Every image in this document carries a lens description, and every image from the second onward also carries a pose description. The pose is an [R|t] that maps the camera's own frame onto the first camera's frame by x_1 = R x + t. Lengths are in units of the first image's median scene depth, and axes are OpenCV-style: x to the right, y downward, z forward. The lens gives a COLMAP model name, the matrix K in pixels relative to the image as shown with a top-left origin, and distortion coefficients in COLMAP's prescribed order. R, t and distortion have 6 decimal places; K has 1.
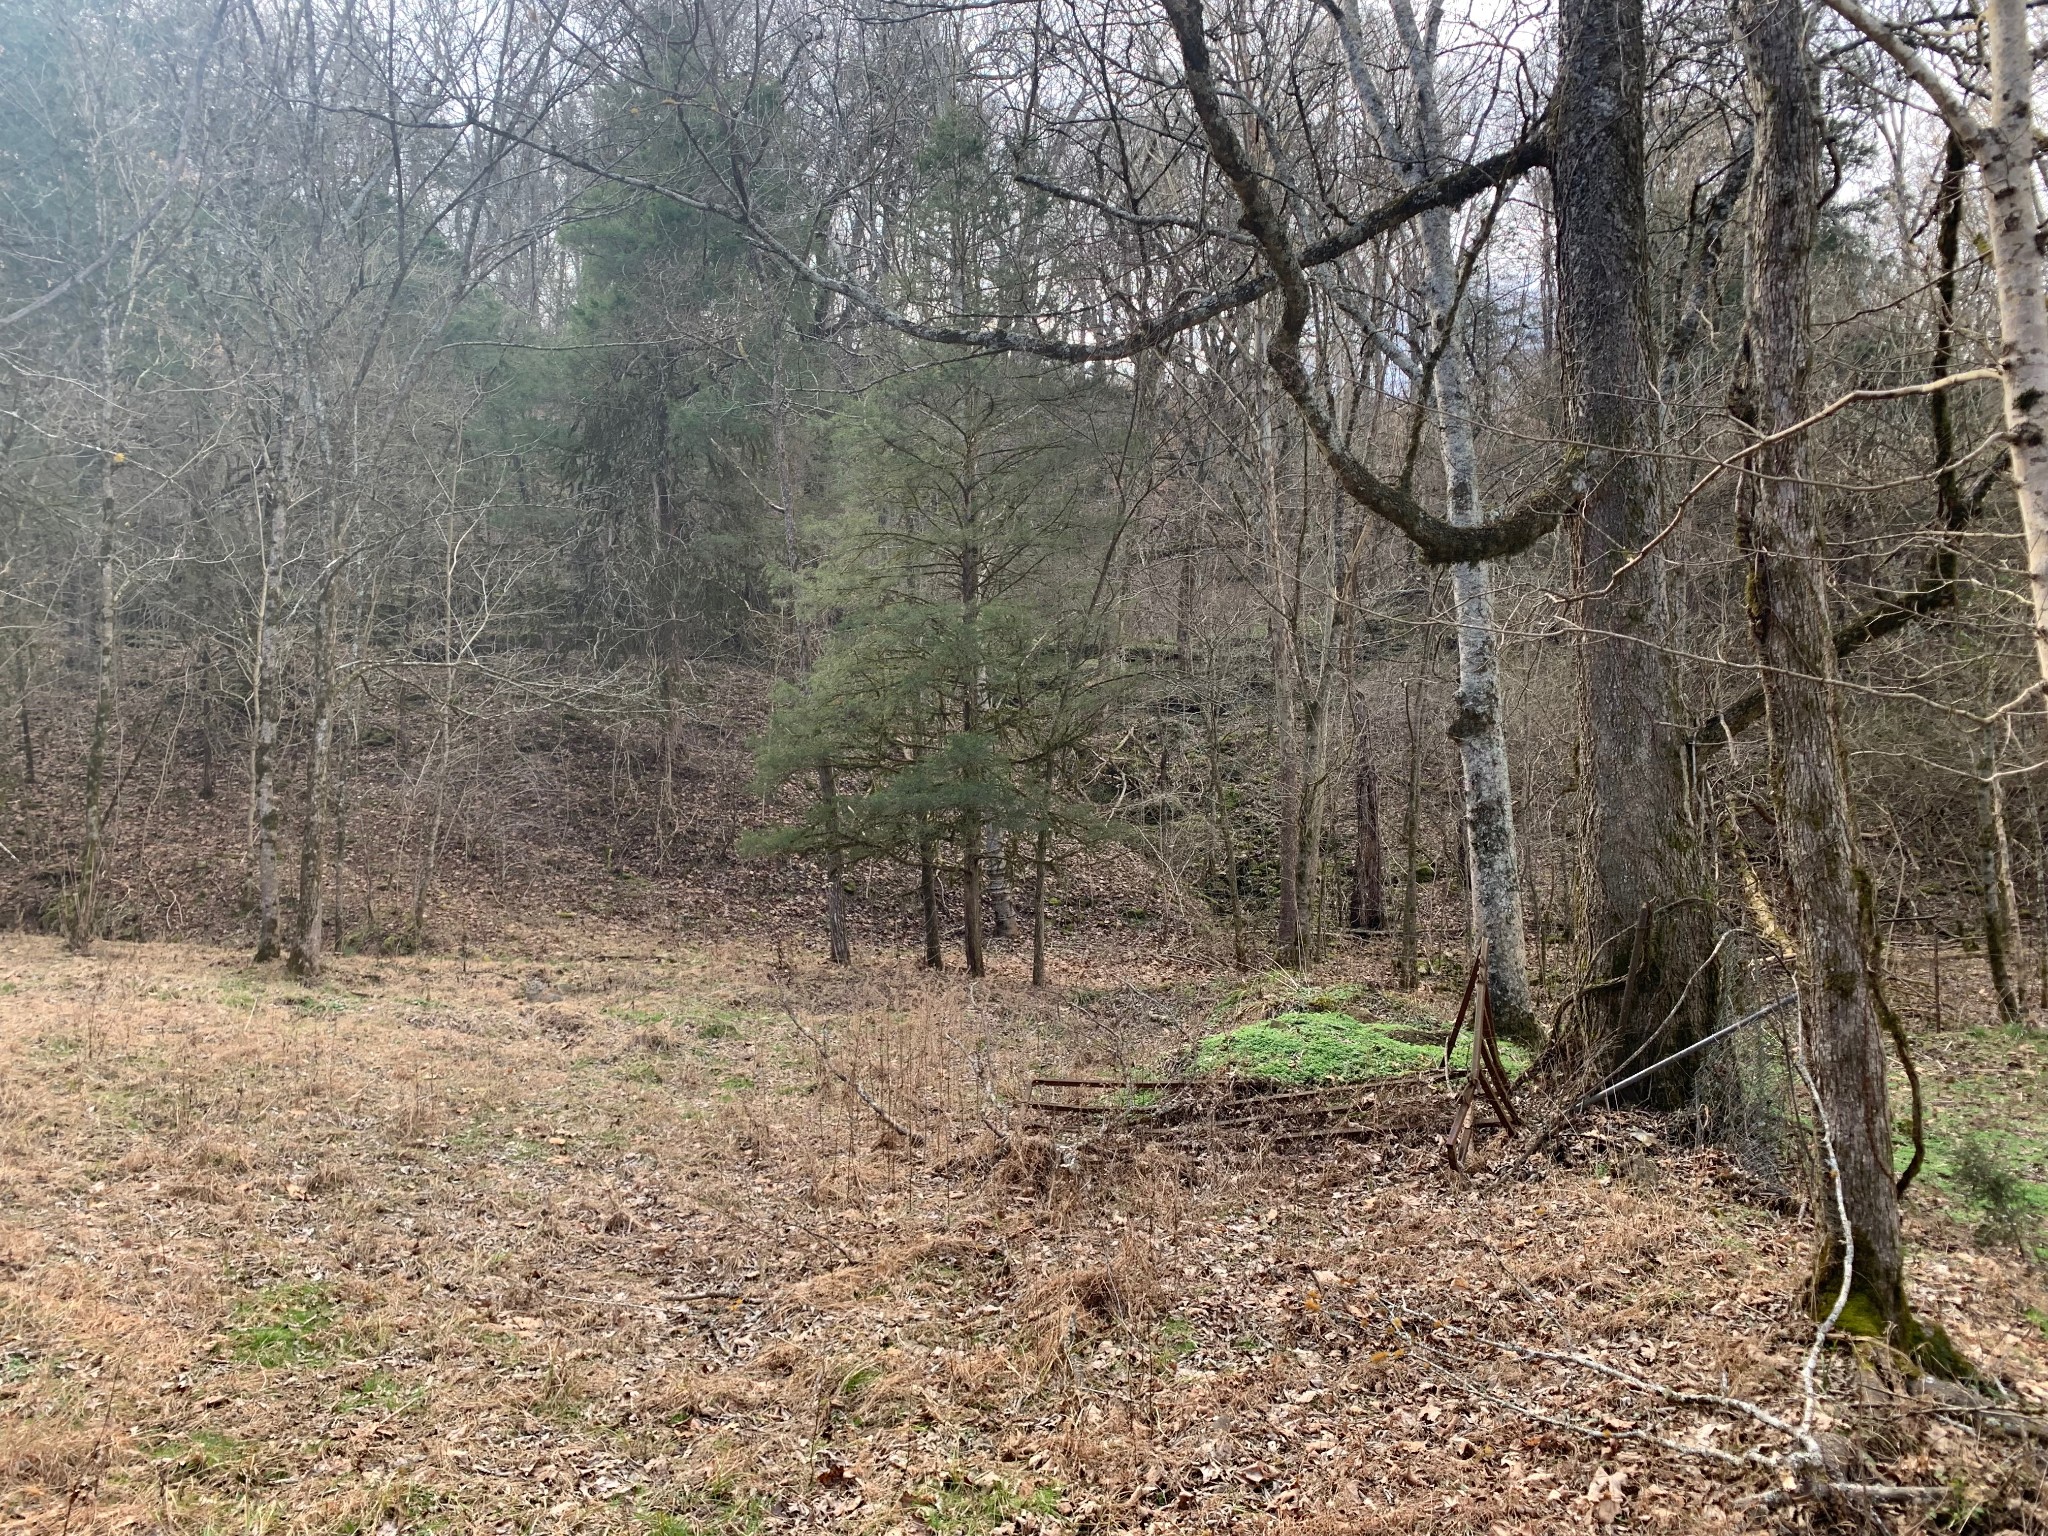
lens RADIAL K [[1579.4, 0, 1024.0], [0, 1579.4, 768.6], [0, 0, 1]] dist [0.003167, 0.006644]
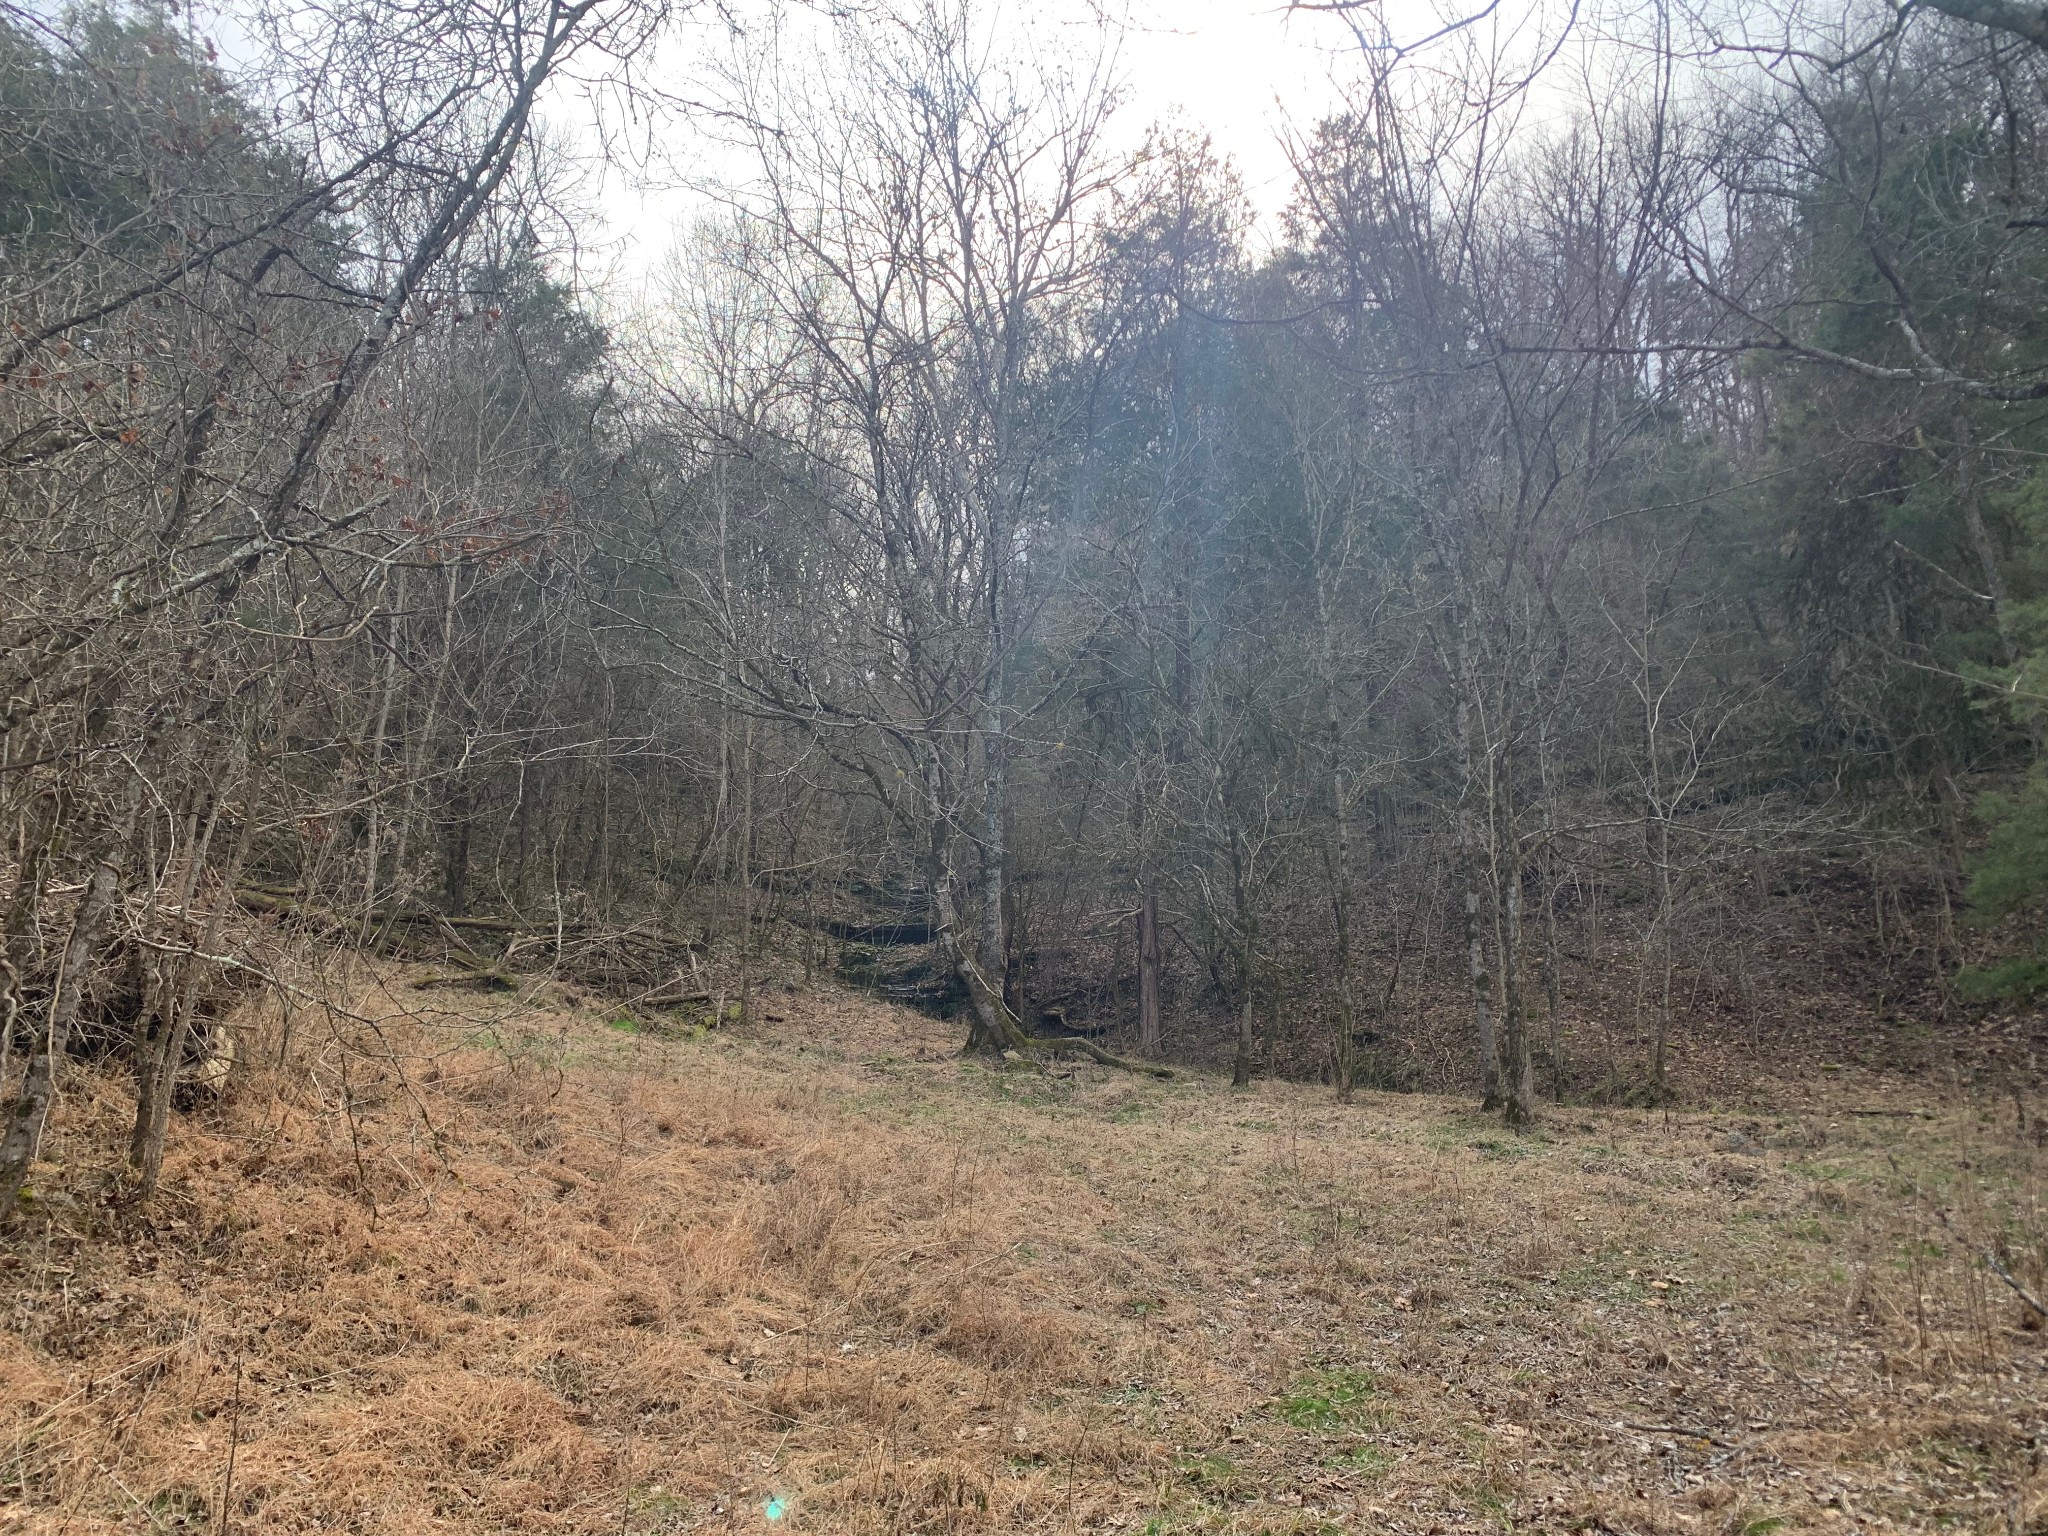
lens RADIAL K [[1579.4, 0, 1023.9], [0, 1579.4, 768.0], [0, 0, 1]] dist [0.003167, 0.006644]
pose [[0.695510, -0.141437, -0.704458, 0.132912], [0.072504, 0.989245, -0.127032, 0.001961], [0.714849, 0.037276, 0.698285, -0.020363]]
